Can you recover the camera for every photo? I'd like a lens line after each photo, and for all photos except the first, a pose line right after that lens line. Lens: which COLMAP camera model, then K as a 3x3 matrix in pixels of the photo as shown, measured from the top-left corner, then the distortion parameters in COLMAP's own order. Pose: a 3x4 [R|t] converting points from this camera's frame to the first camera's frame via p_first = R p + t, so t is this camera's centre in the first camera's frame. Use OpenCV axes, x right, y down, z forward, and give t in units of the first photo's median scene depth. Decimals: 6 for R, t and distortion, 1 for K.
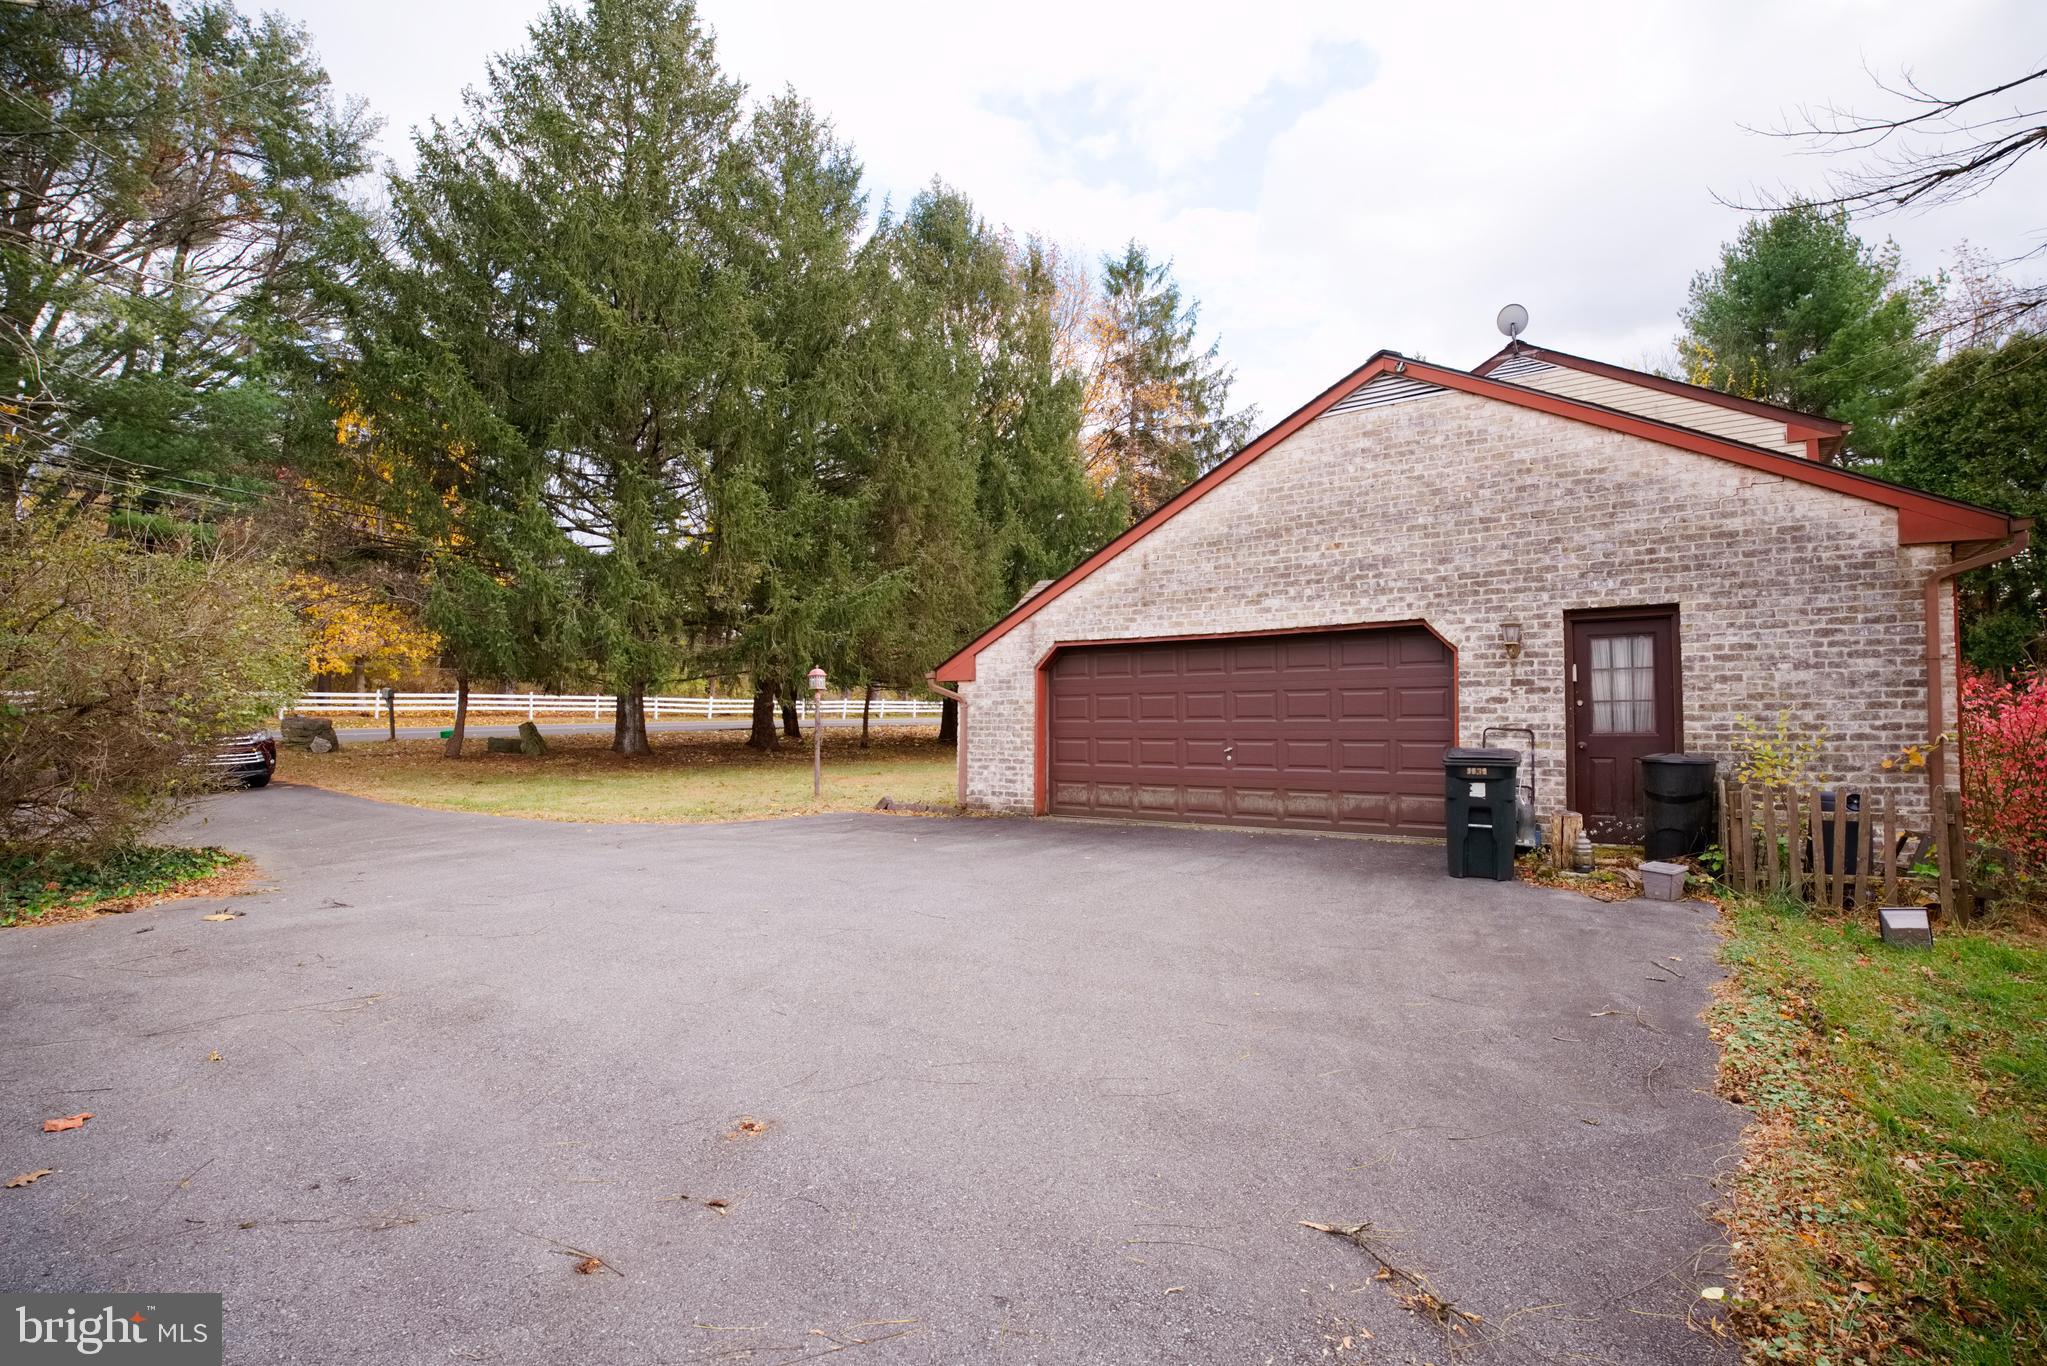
lens RADIAL K [[908.9, 0, 1023.5], [0, 908.9, 683.0], [0, 0, 1]] dist [-0.019241, 0.000187]
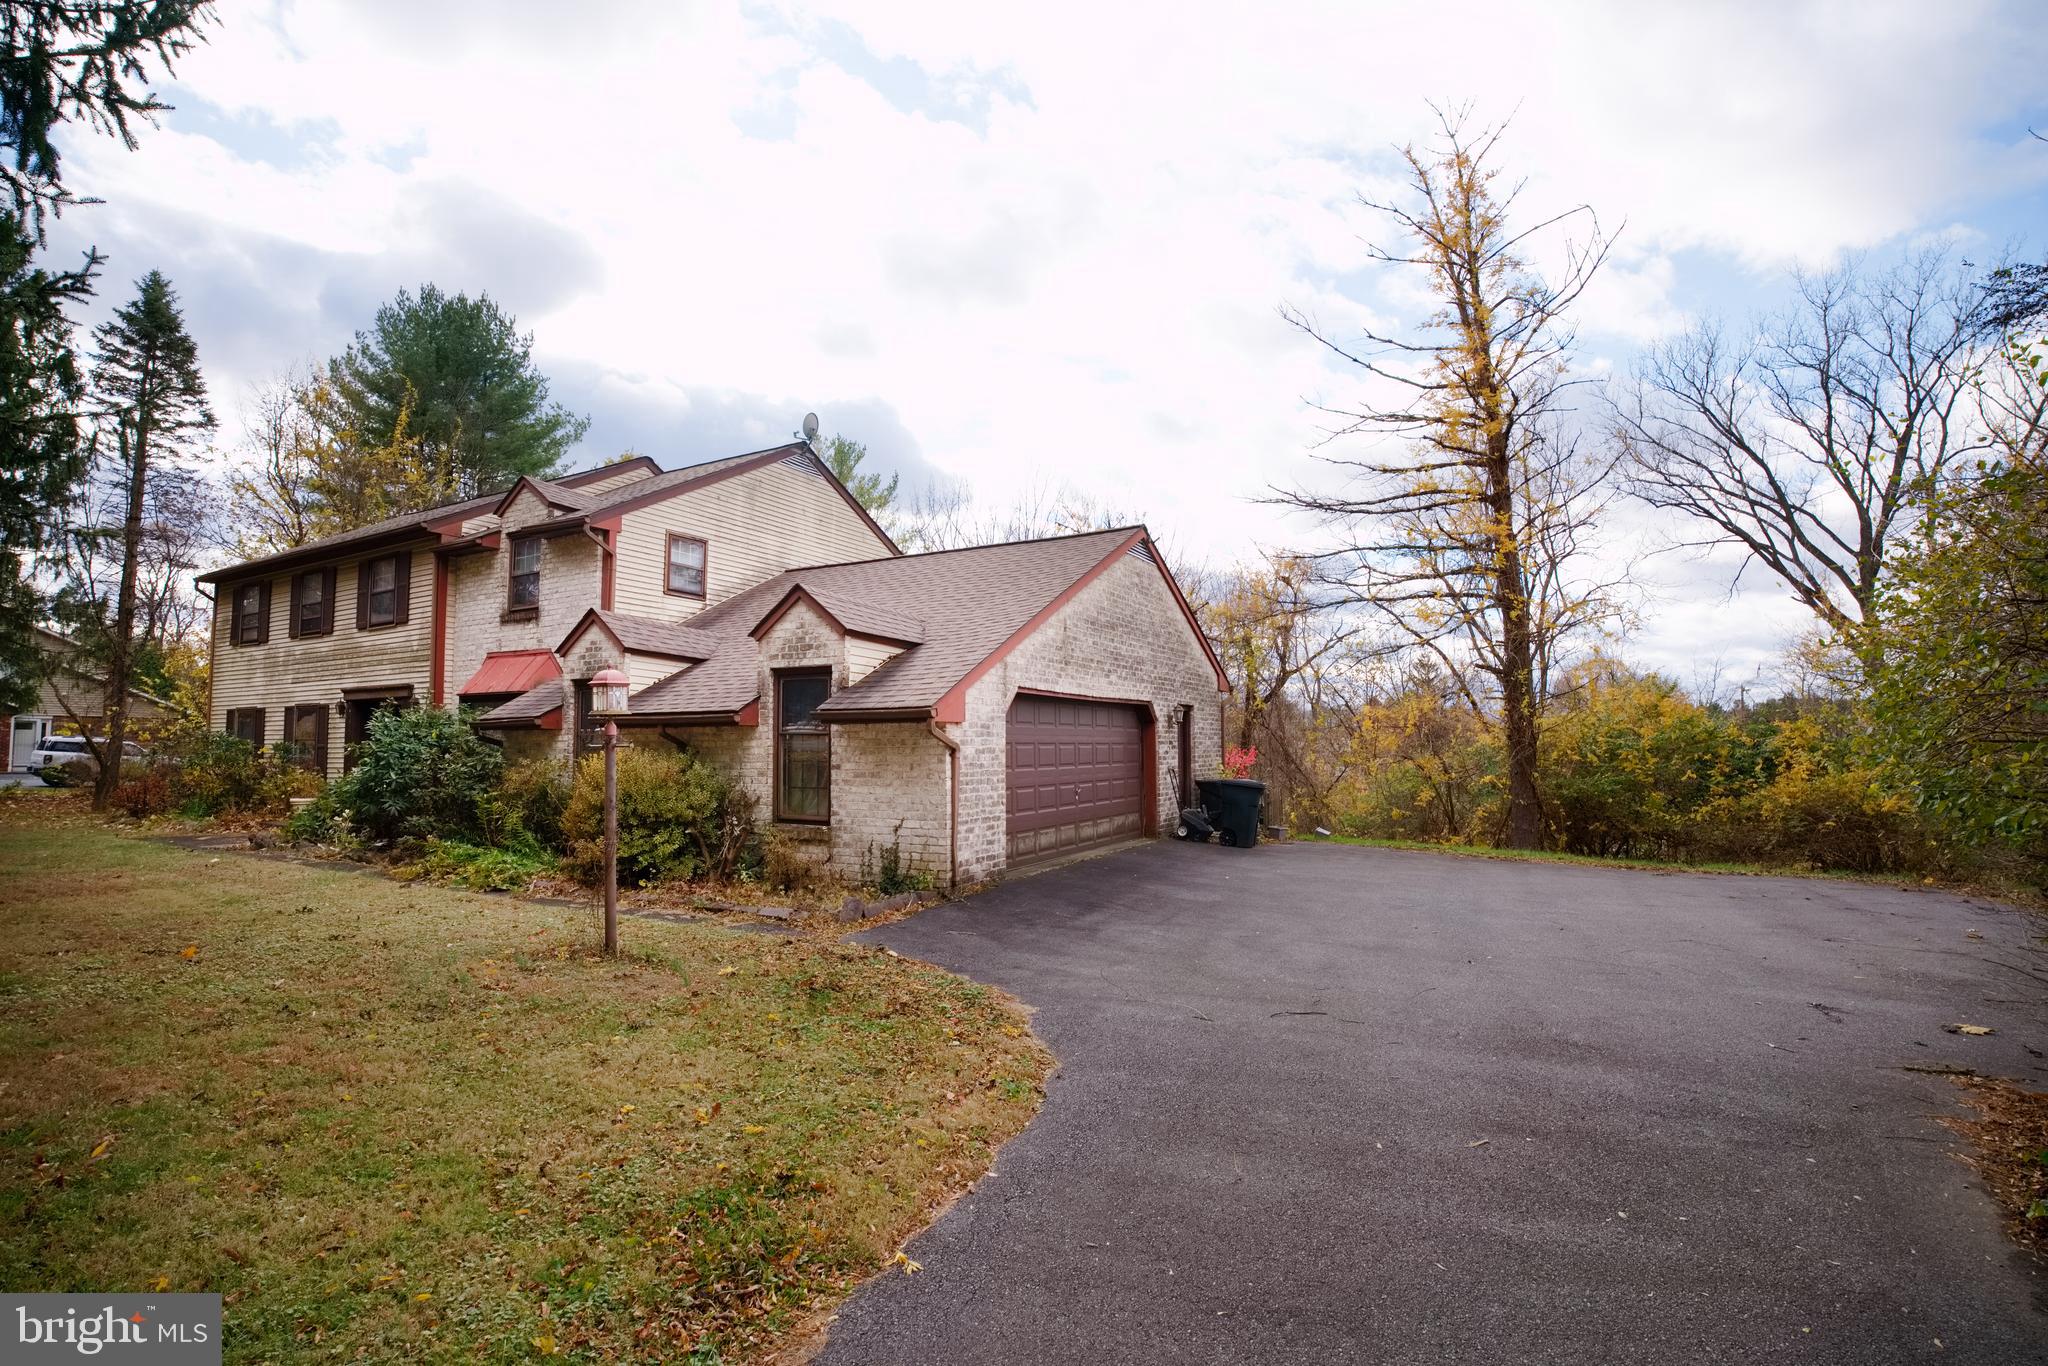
lens RADIAL K [[909.4, 0, 1024.0], [0, 909.4, 683.0], [0, 0, 1]] dist [-0.019241, 0.000187]
pose [[-0.082735, 0.065431, 0.994421, -0.899259], [-0.049629, 0.996334, -0.069686, 0.015911], [-0.995335, -0.055118, -0.079184, 1.061527]]
